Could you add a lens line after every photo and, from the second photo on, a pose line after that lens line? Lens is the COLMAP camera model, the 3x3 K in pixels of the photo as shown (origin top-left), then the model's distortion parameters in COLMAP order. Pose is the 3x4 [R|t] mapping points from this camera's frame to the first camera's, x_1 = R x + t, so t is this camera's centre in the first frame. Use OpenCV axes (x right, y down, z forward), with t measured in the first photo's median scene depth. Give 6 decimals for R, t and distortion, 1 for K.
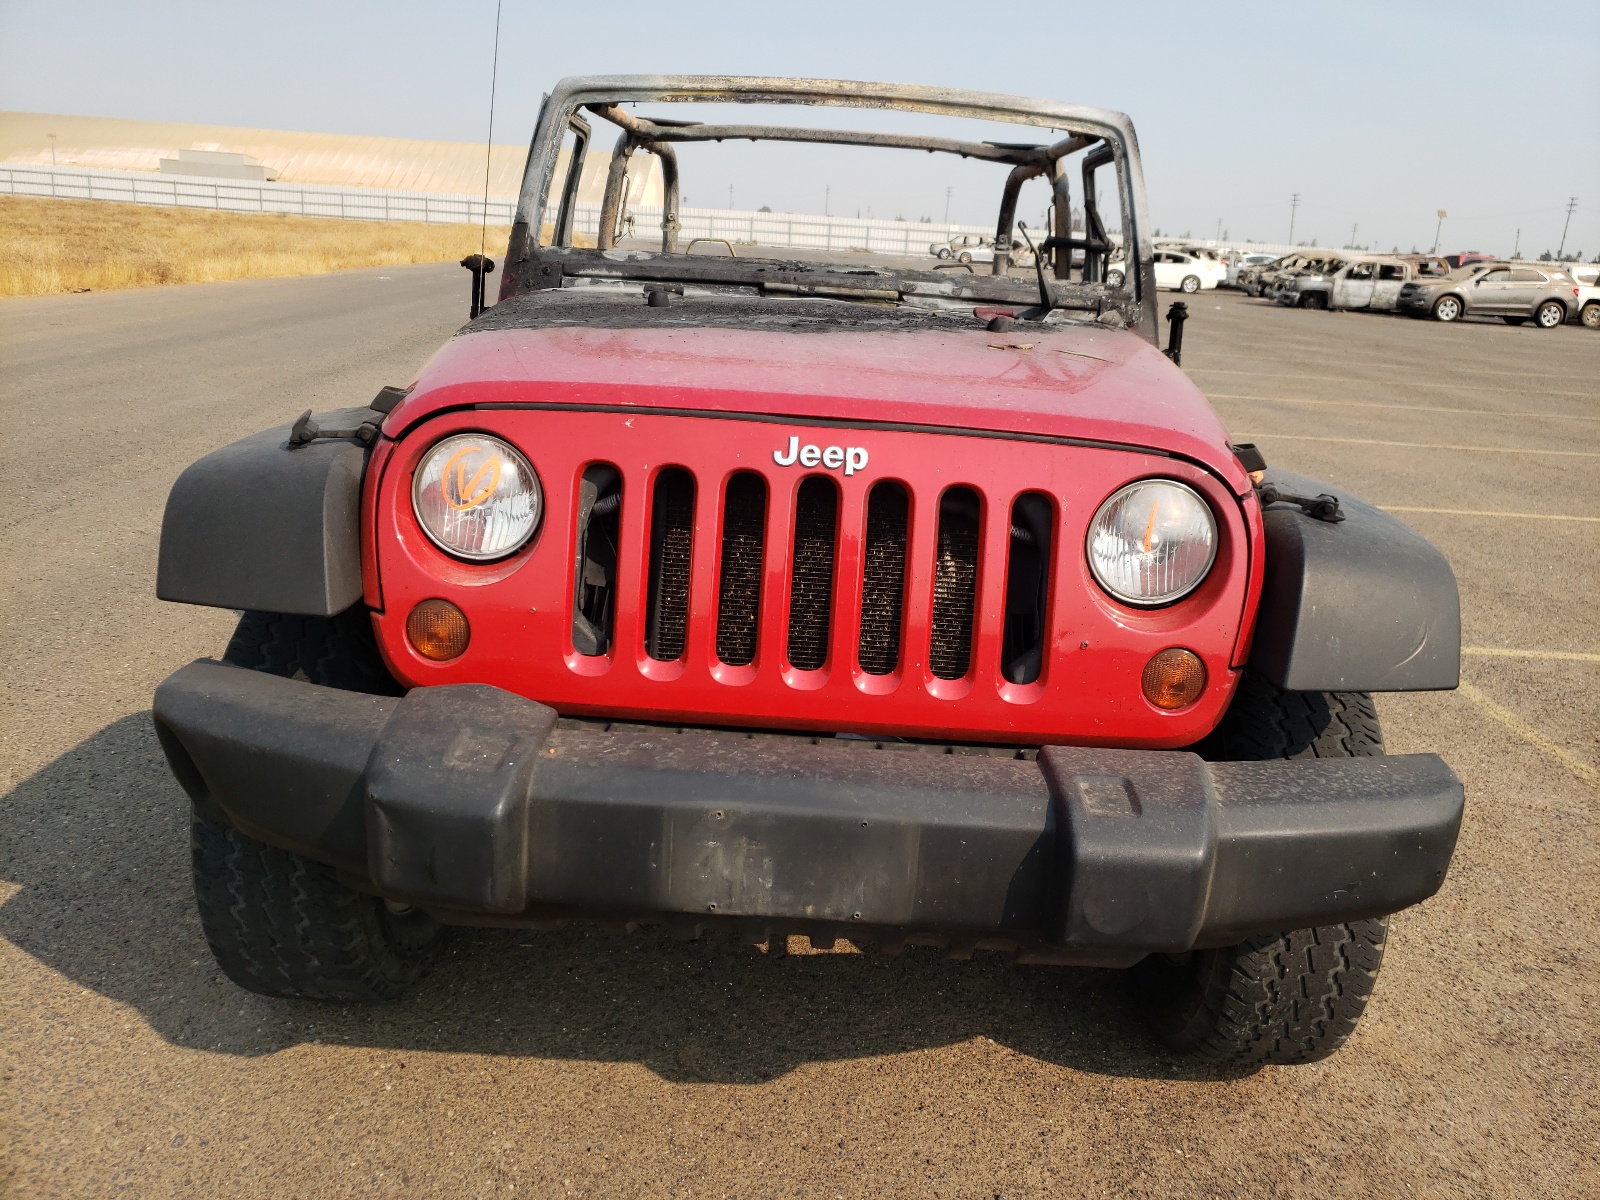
lens RADIAL K [[1261.4, 0, 813.5], [0, 1261.4, 535.9], [0, 0, 1]] dist [-0.030752, 0.066247]
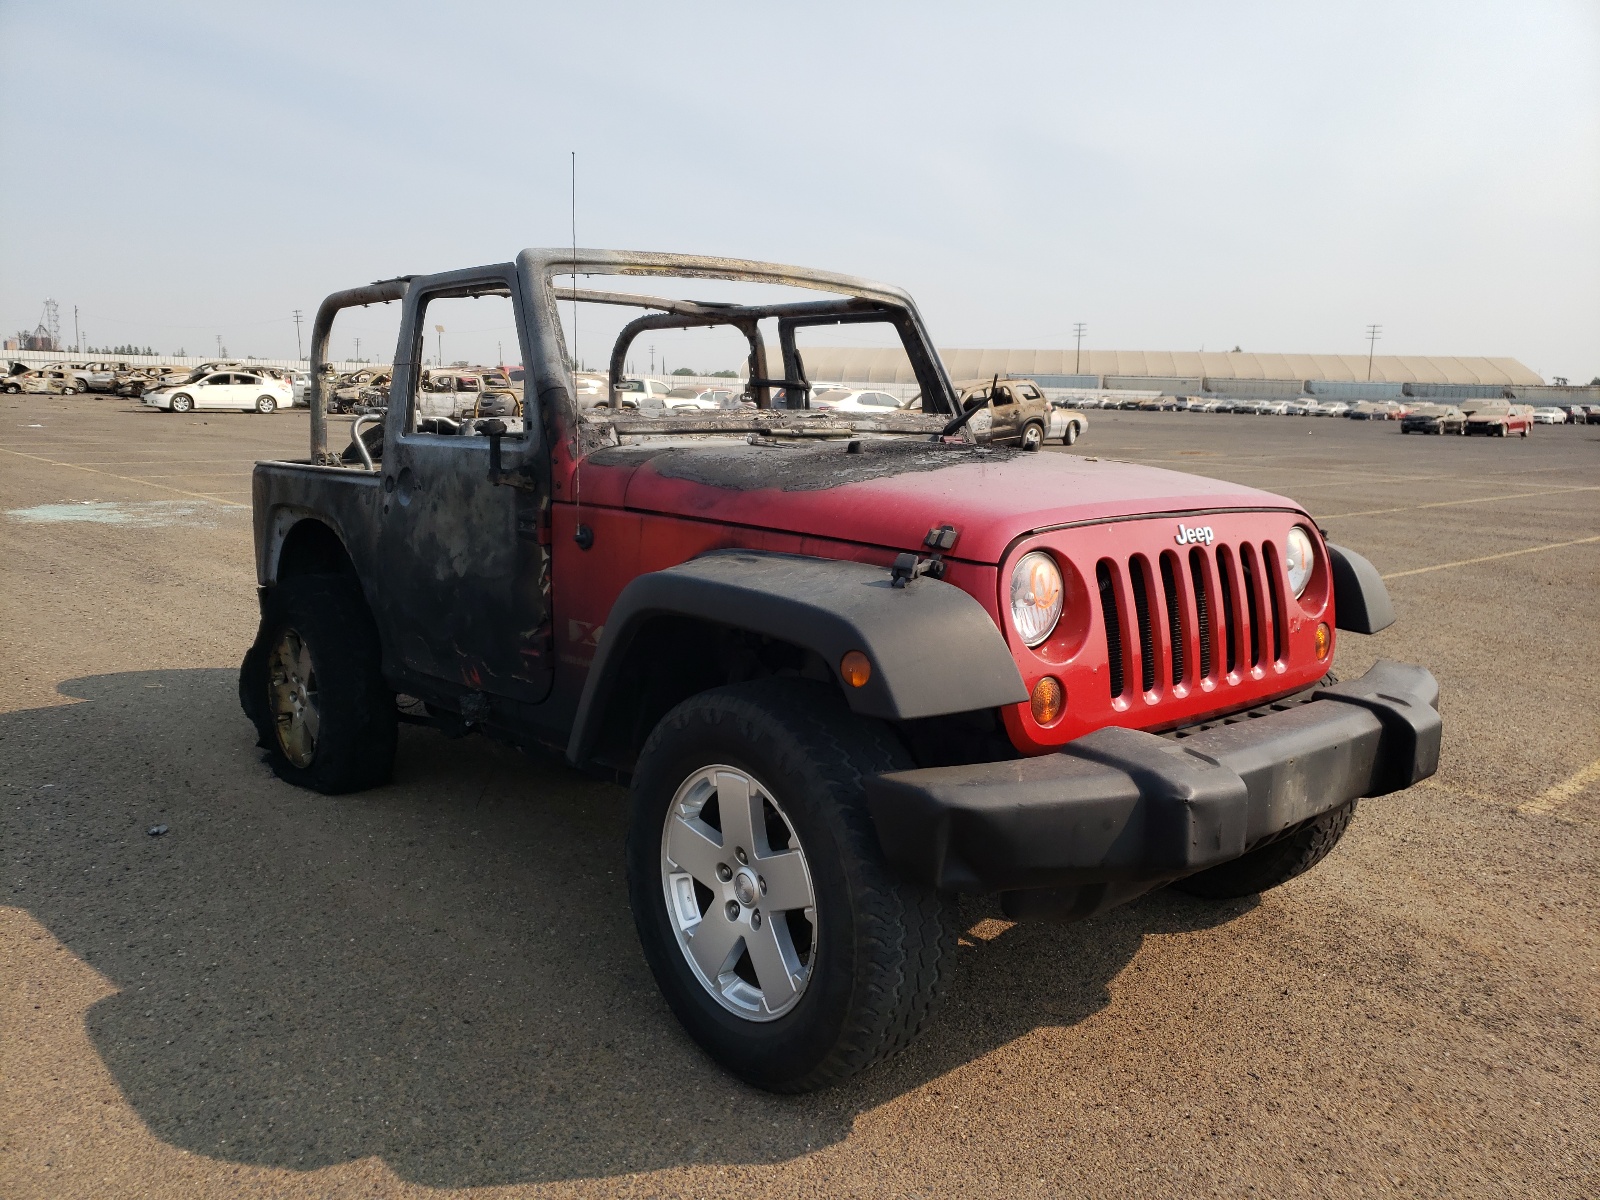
lens RADIAL K [[1278.5, 0, 808.0], [0, 1278.5, 550.1], [0, 0, 1]] dist [0.006860, 0.007110]
pose [[0.738568, -0.124627, 0.662559, -0.786334], [0.176638, 0.984205, -0.011774, -0.062594], [-0.650627, 0.125729, 0.748917, 0.073983]]
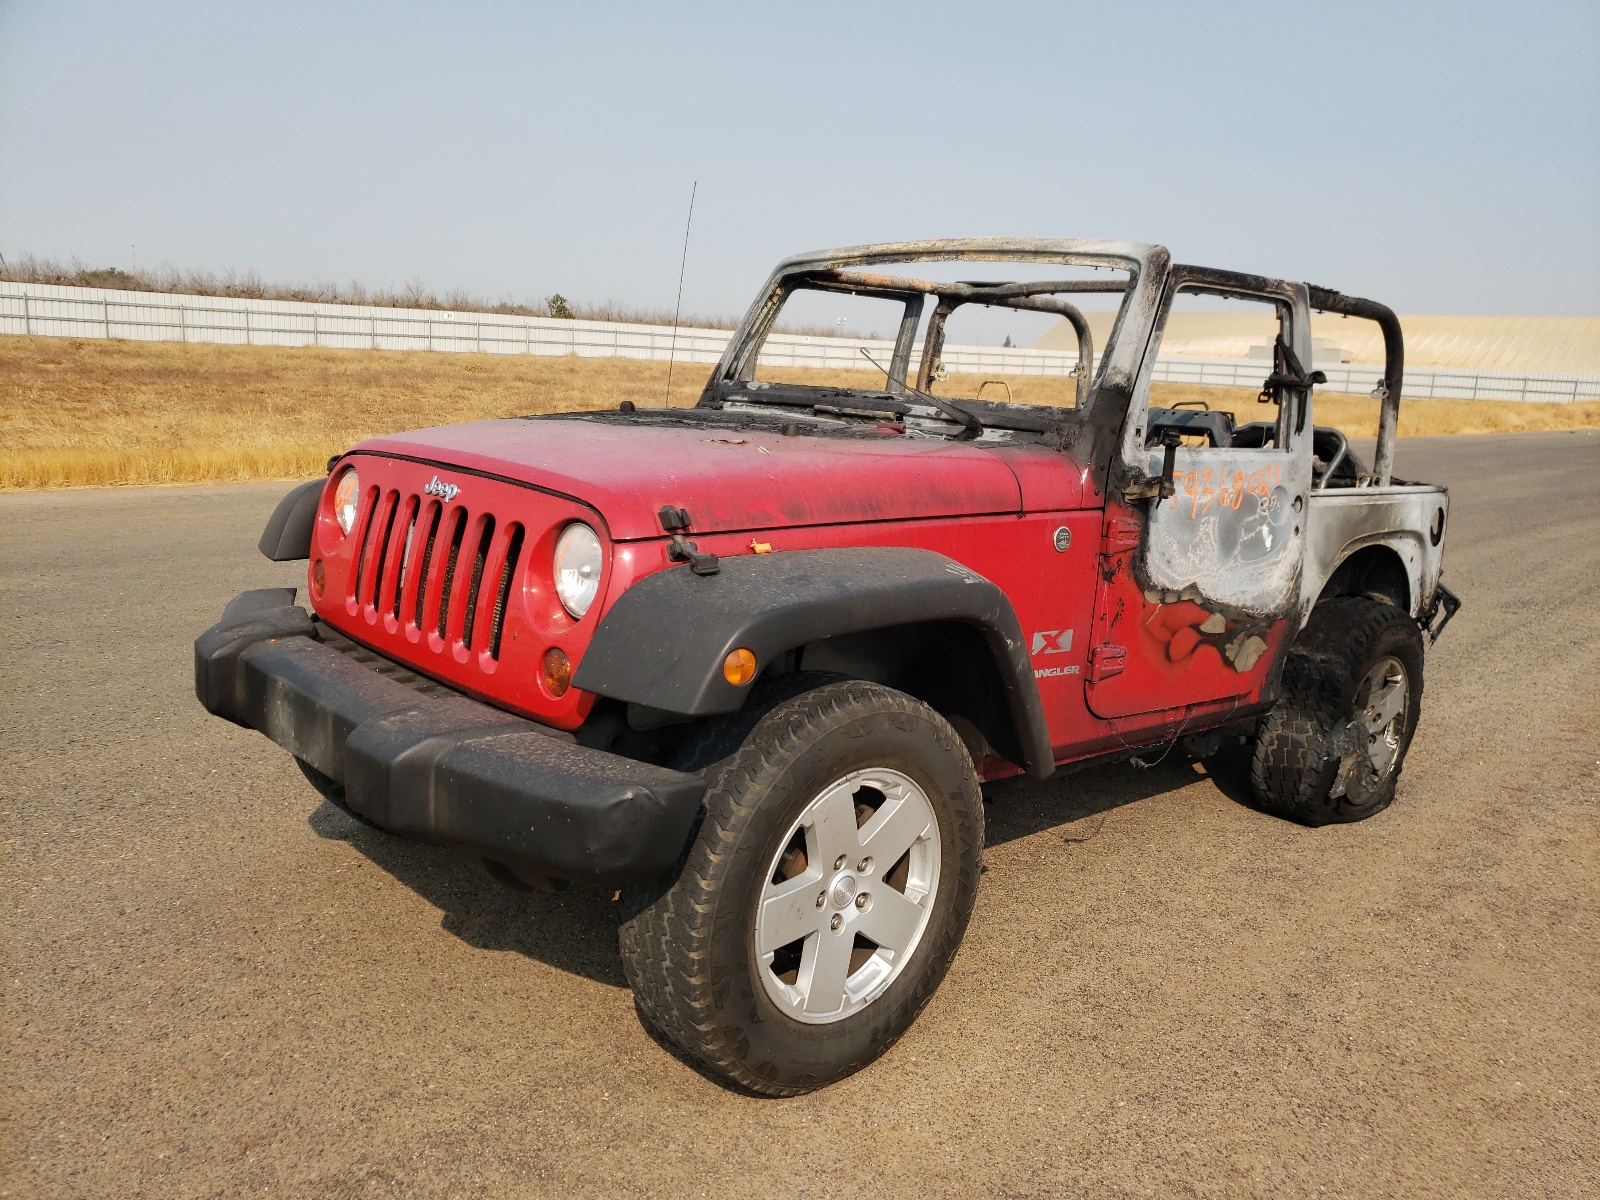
lens RADIAL K [[1278.5, 0, 808.0], [0, 1278.5, 550.1], [0, 0, 1]] dist [0.006860, 0.007110]
pose [[0.694037, 0.082926, -0.715148, 0.820963], [-0.175689, 0.982821, -0.056538, 0.011442], [0.698174, 0.164883, 0.696683, 0.131496]]
